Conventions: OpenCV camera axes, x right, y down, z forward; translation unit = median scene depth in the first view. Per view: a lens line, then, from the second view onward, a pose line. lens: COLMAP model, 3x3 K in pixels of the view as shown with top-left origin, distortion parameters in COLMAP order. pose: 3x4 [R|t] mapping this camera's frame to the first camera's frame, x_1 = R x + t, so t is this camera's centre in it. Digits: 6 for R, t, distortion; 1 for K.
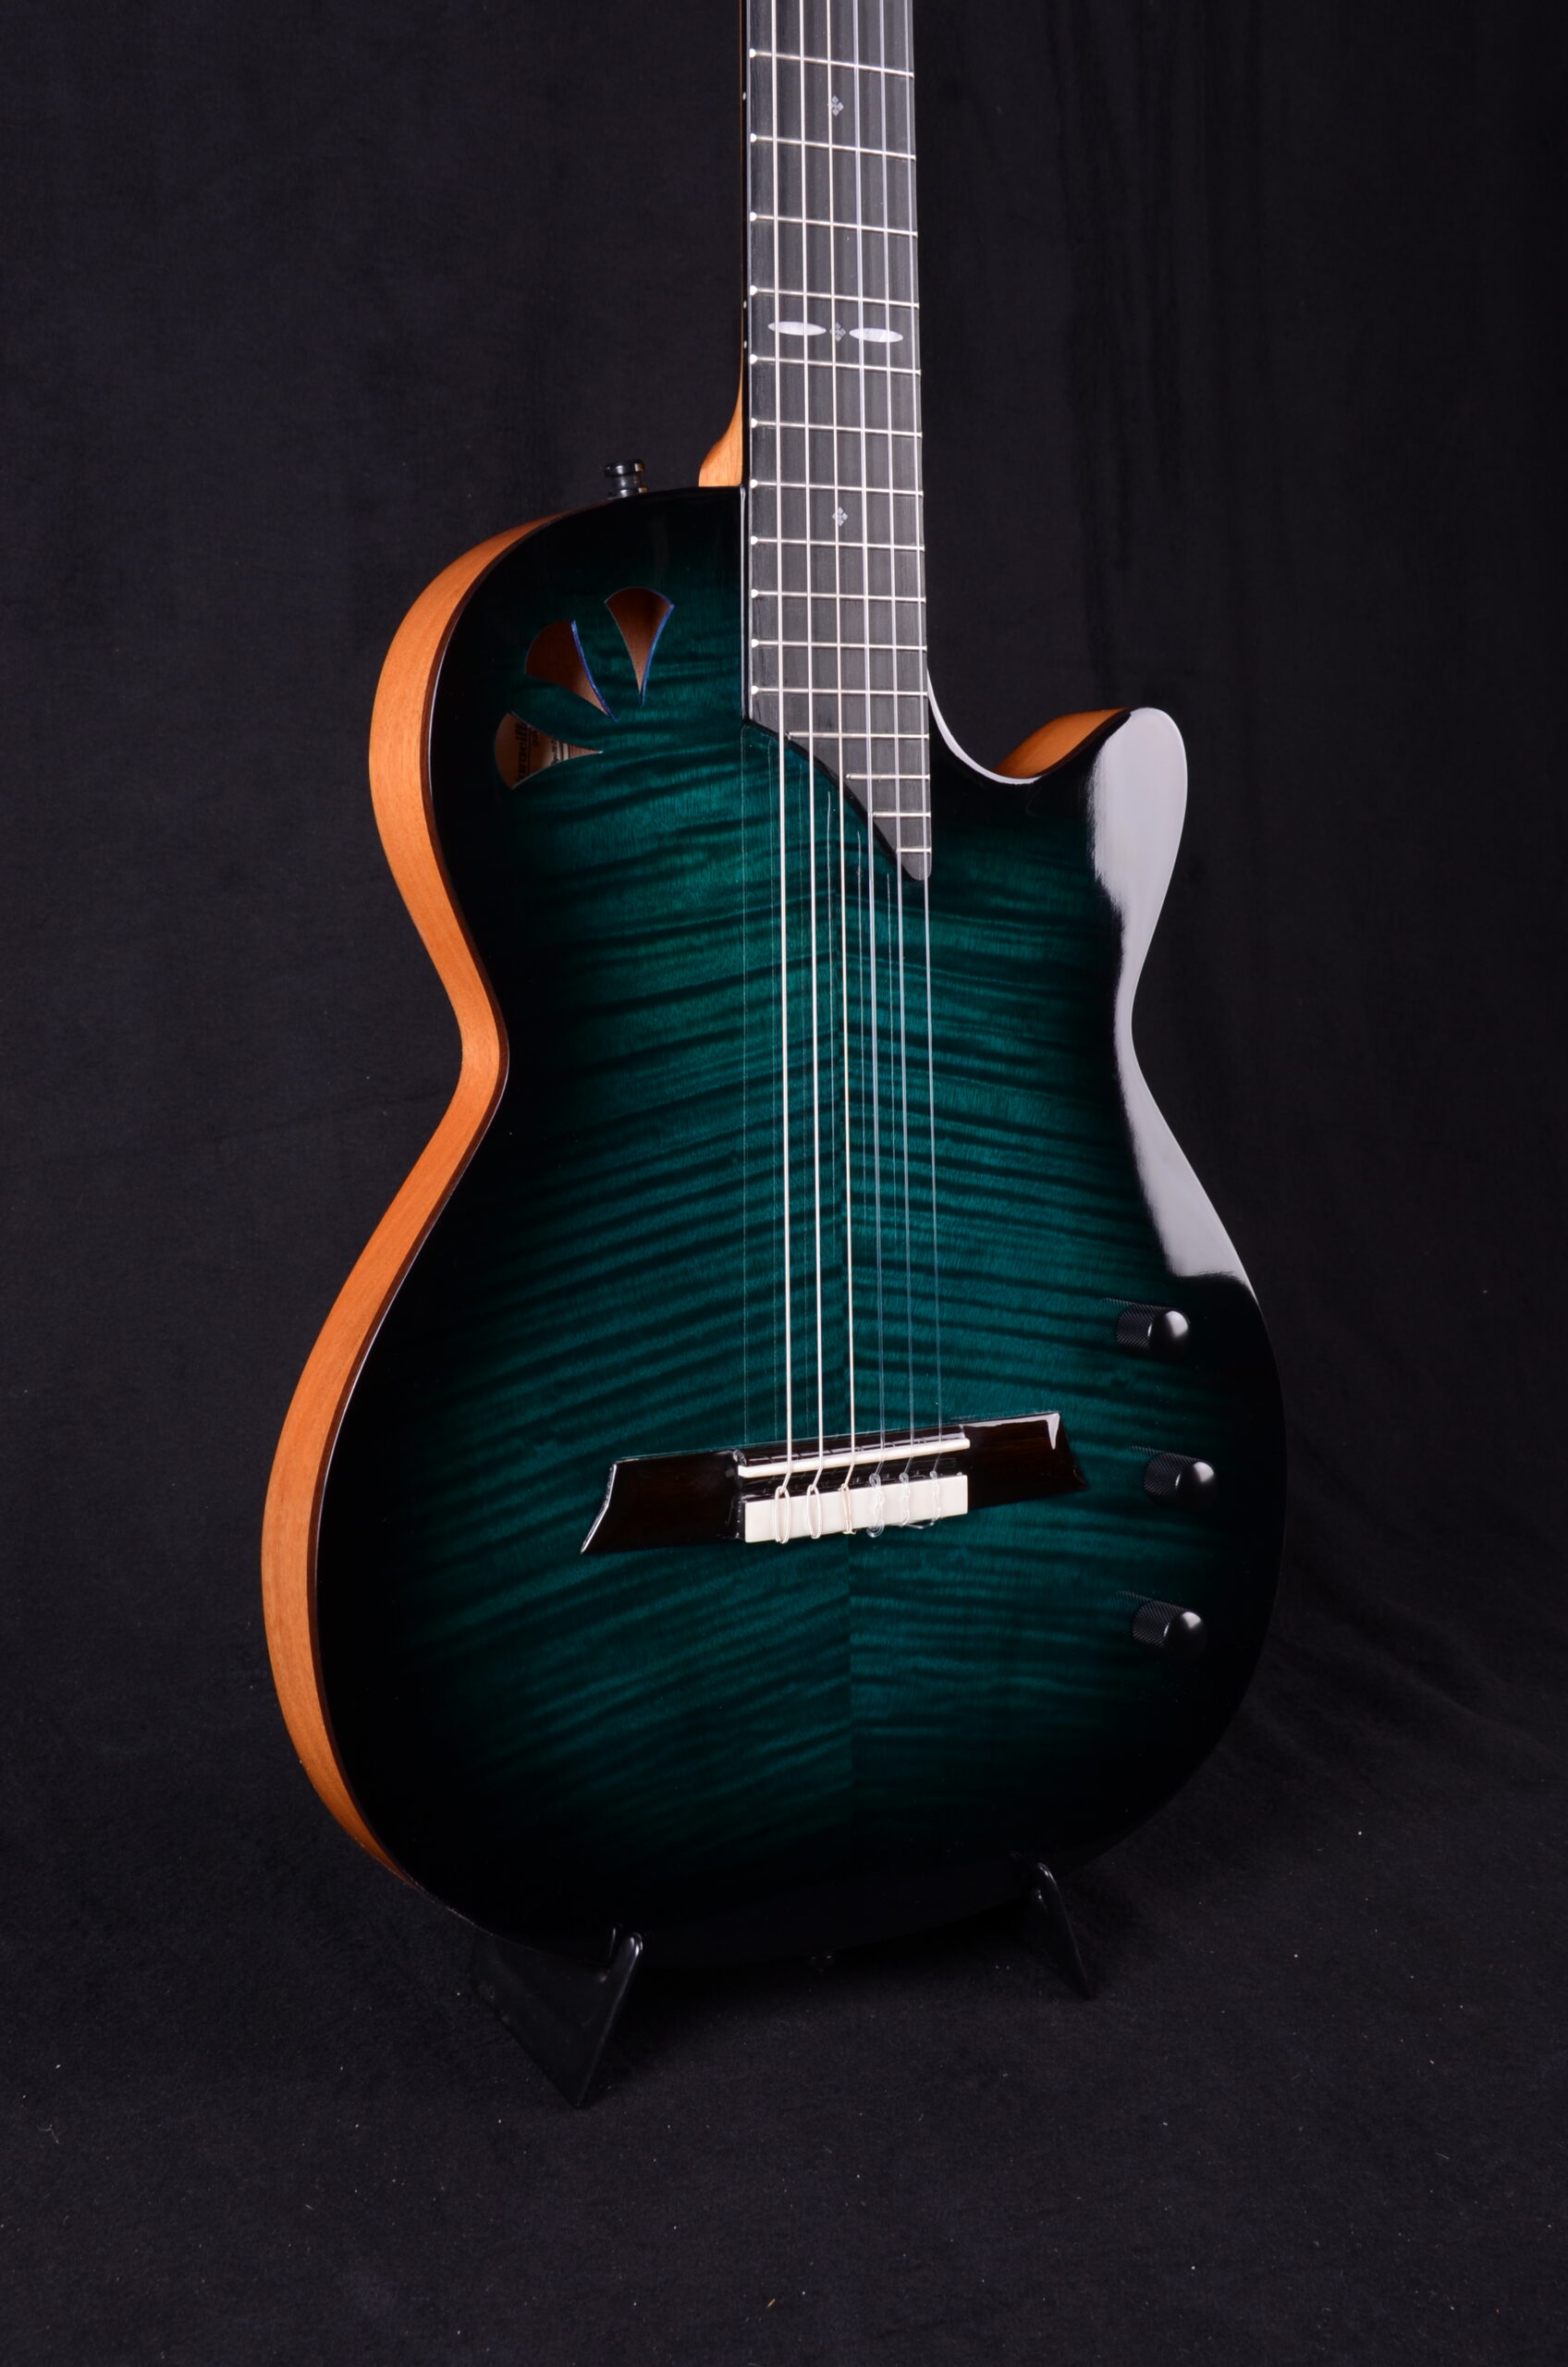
lens RADIAL K [[3183.1, 0, 810.2], [0, 3183.1, 1229.6], [0, 0, 1]] dist [0.056696, 0.000000]
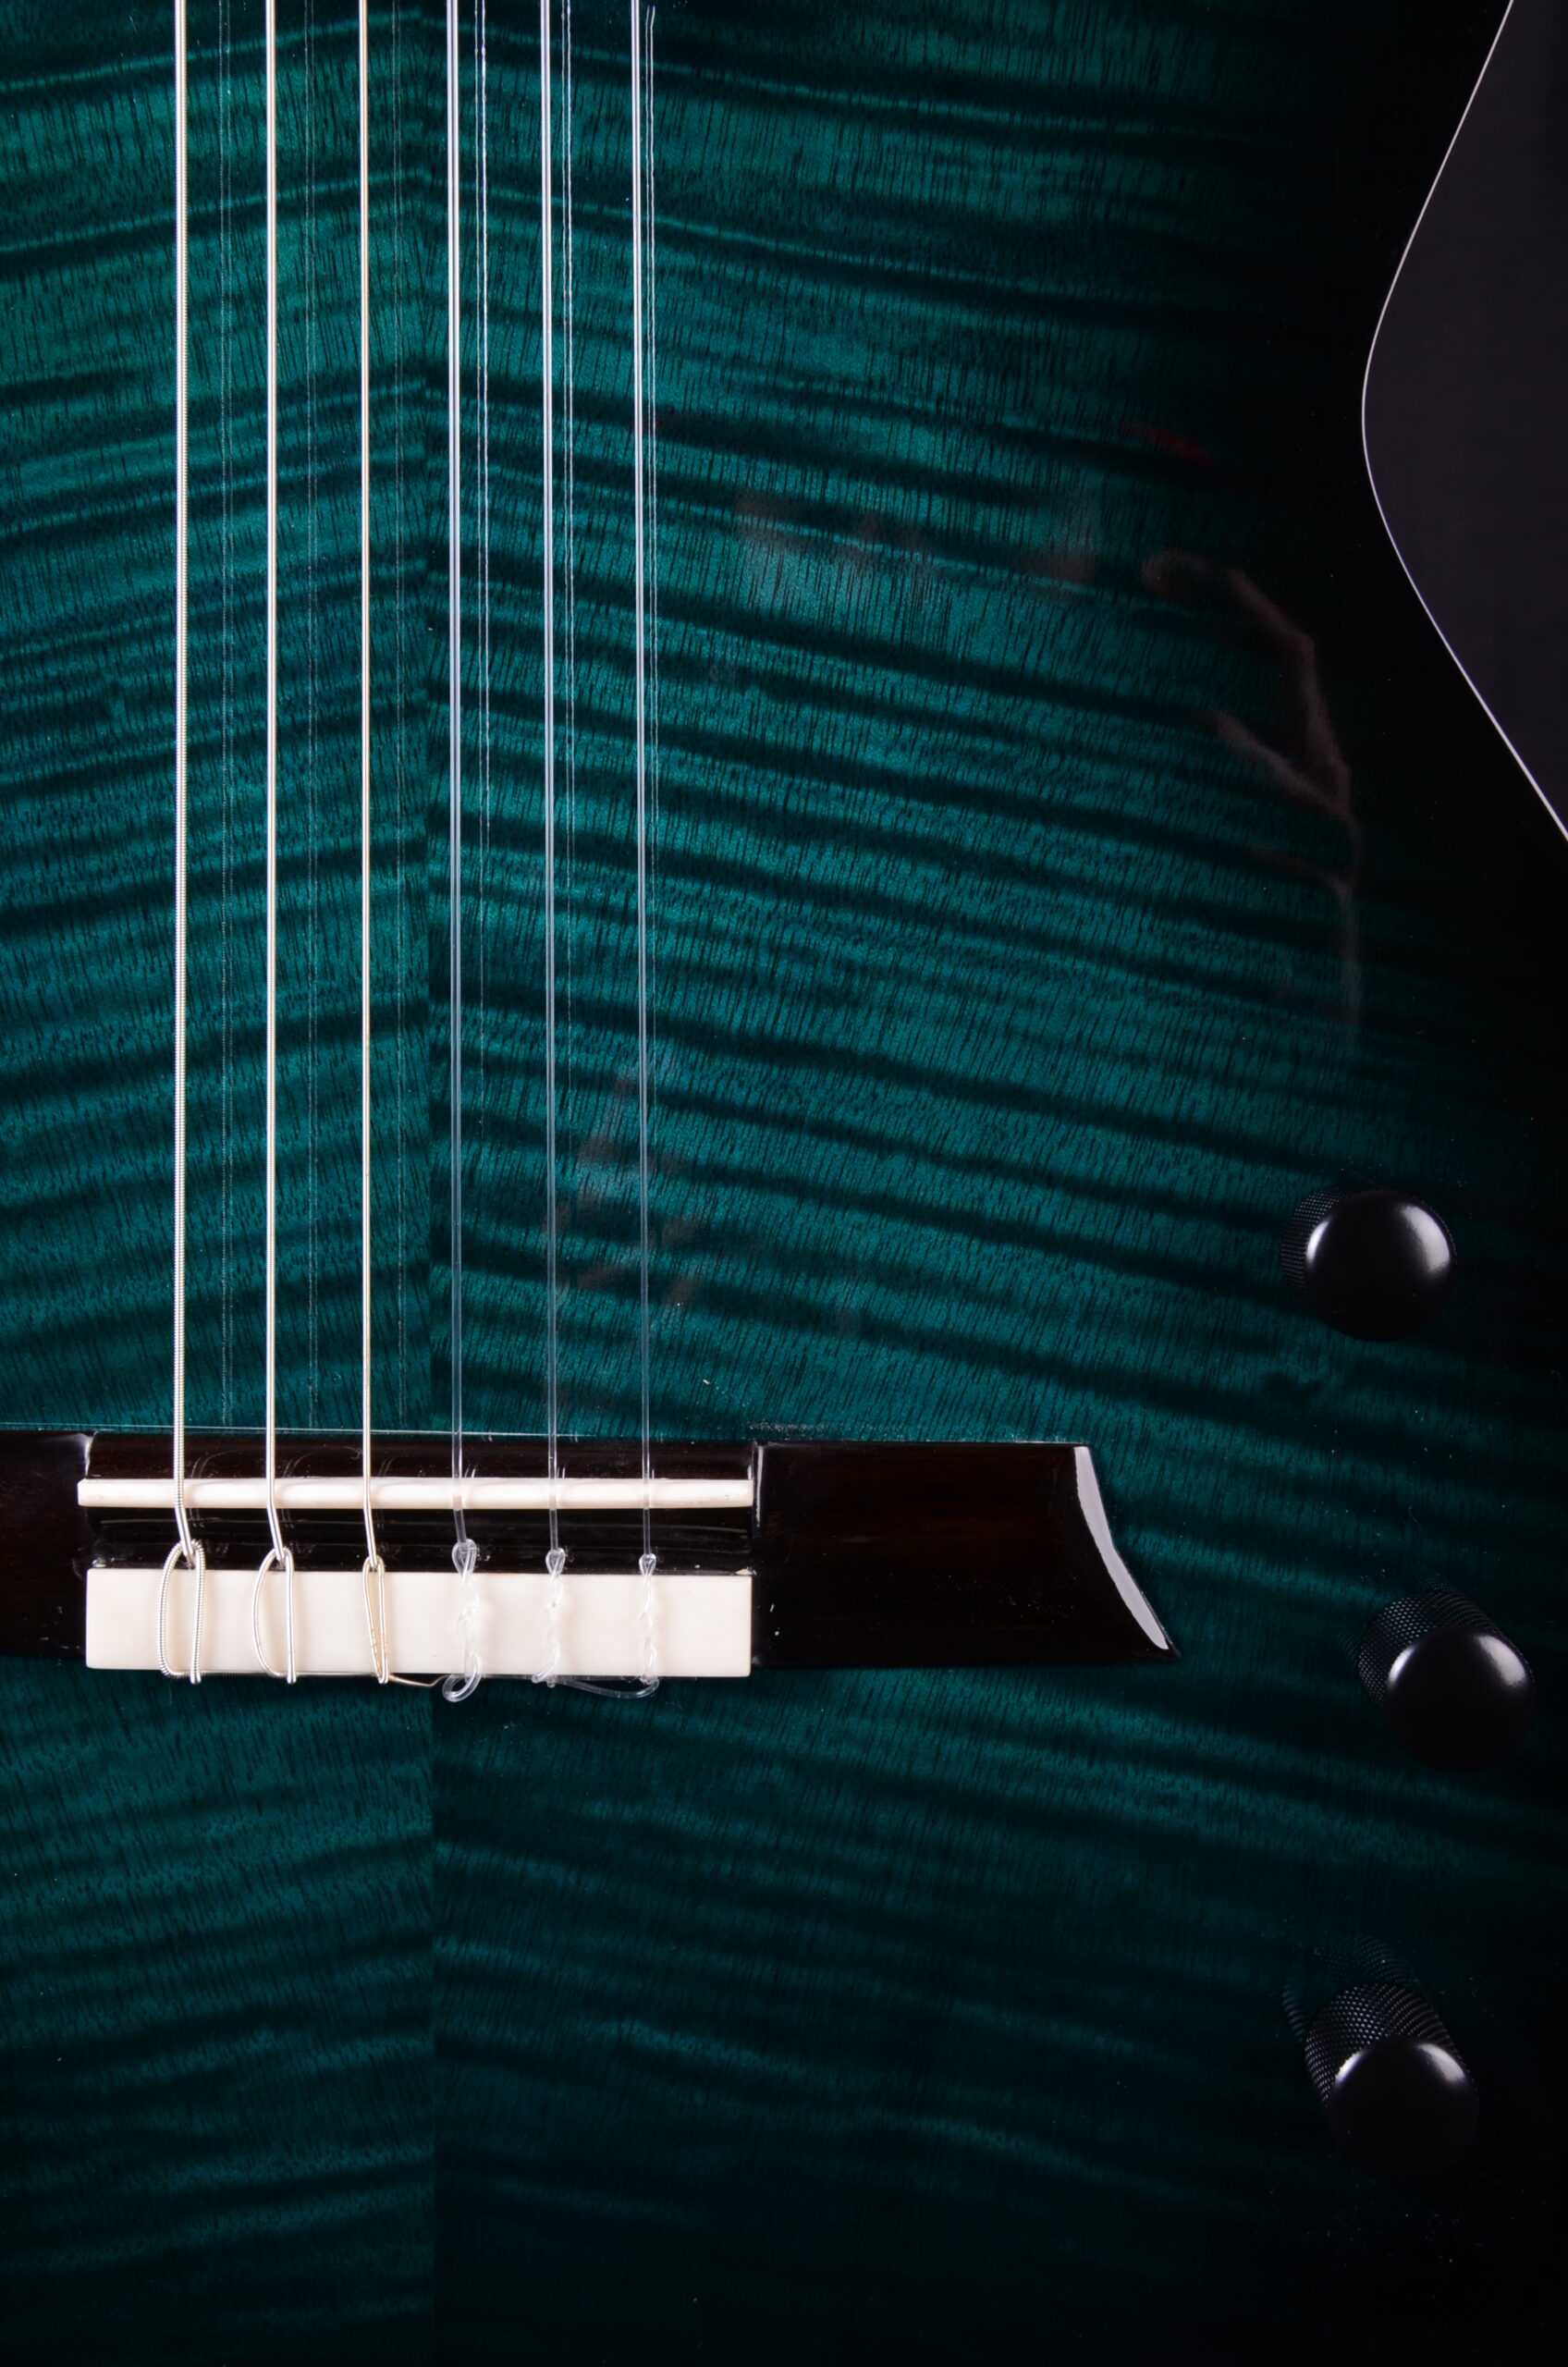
lens RADIAL K [[3062.4, 0, 790.1], [0, 3062.4, 1207.4], [0, 0, 1]] dist [0.030024, 0.000000]
pose [[0.847443, 0.072829, -0.525867, 0.249511], [-0.075414, 0.997015, 0.016550, 0.027318], [0.525503, 0.025633, 0.850406, 0.707813]]
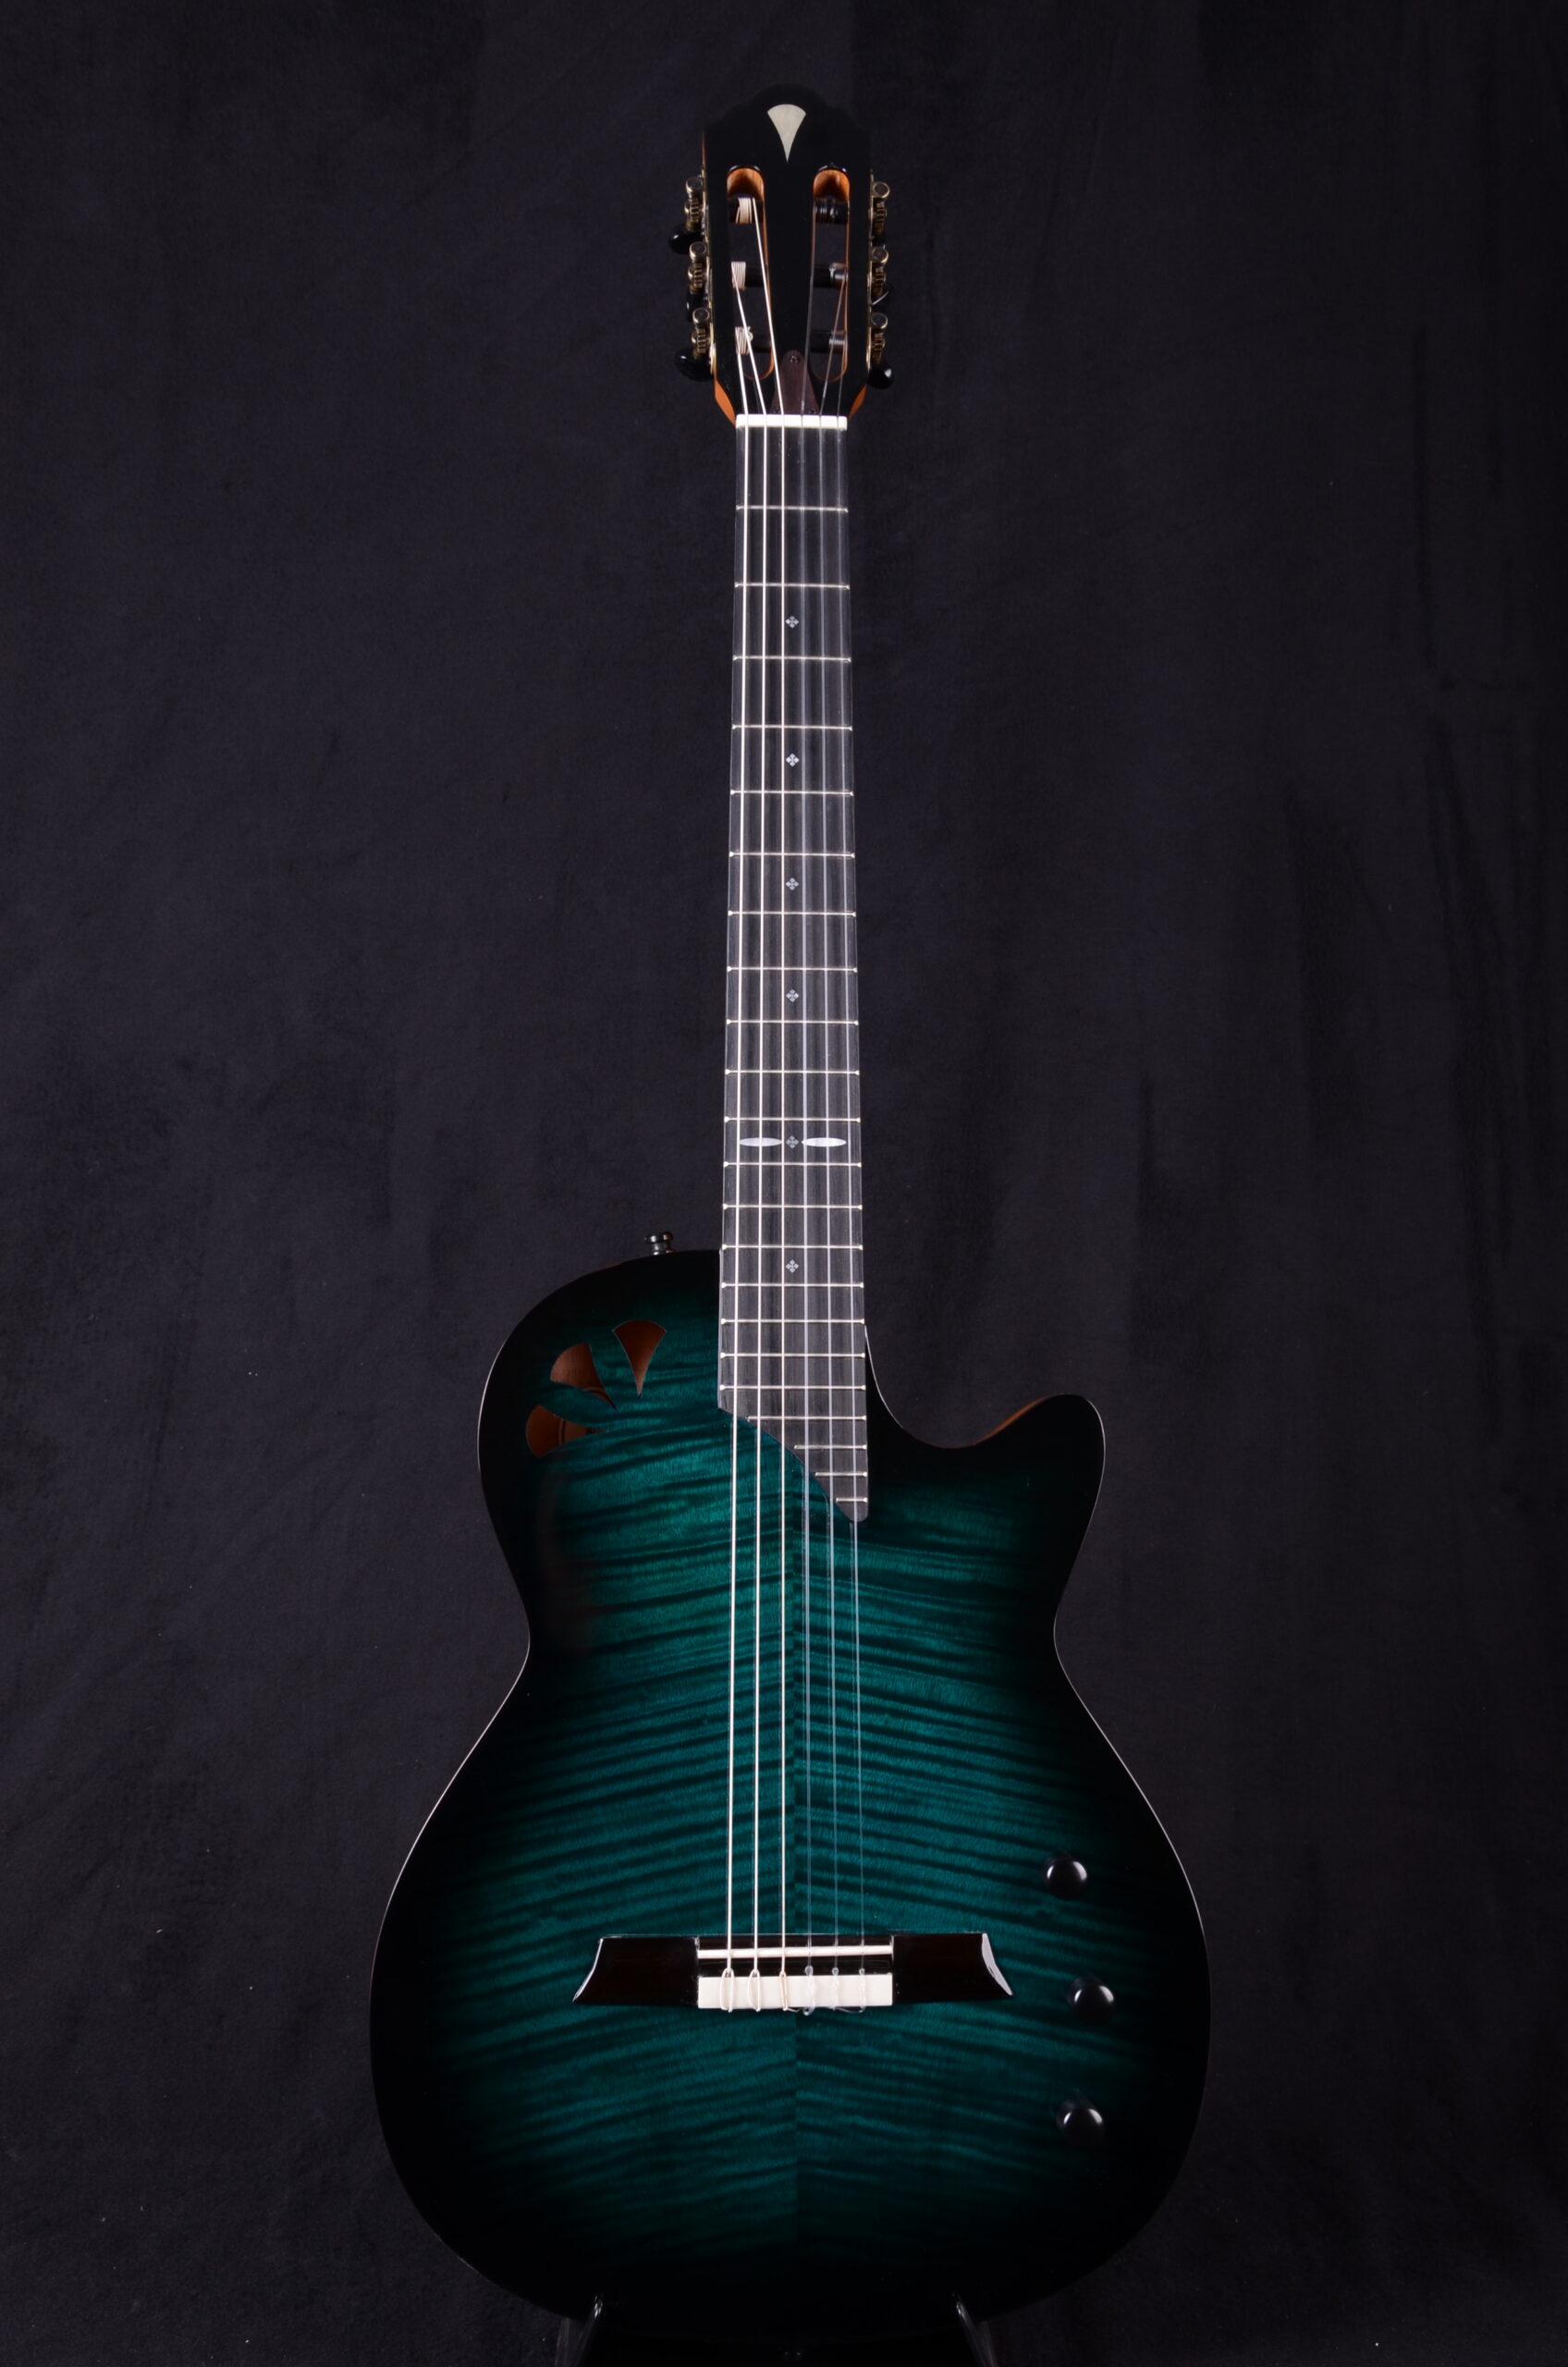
lens RADIAL K [[2801.9, 0, 795.0], [0, 2801.9, 1232.4], [0, 0, 1]] dist [0.065982, 0.000000]
pose [[0.890244, -0.029072, -0.454556, 0.565929], [-0.057626, 0.982753, -0.175714, -0.018108], [0.451825, 0.182623, 0.873214, -0.091870]]
